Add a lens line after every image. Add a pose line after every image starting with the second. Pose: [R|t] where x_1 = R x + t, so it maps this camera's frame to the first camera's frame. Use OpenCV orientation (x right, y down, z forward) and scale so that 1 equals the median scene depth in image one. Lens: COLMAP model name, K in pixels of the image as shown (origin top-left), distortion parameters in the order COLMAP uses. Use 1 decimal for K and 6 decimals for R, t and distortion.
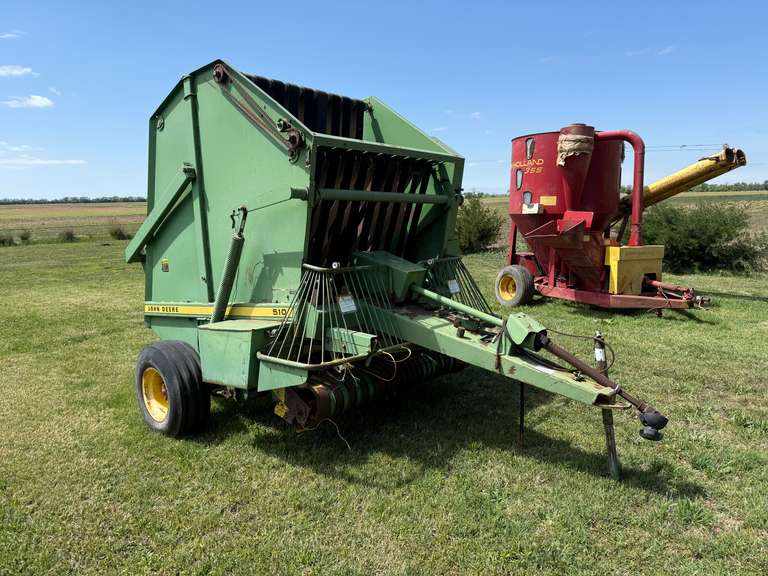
lens RADIAL K [[452.5, 0, 384.0], [0, 452.5, 288.0], [0, 0, 1]] dist [-0.003341, -0.002227]
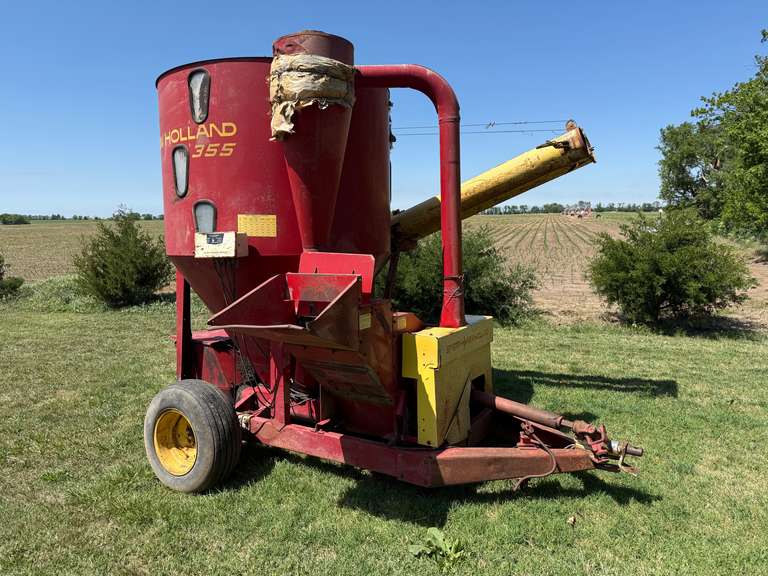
lens RADIAL K [[561.5, 0, 384.0], [0, 561.5, 288.0], [0, 0, 1]] dist [0.040040, -0.000737]
pose [[0.827321, -0.059015, 0.558620, 0.173631], [0.101568, 0.993791, -0.045434, -0.103391], [-0.552470, 0.094327, 0.828178, 0.529693]]
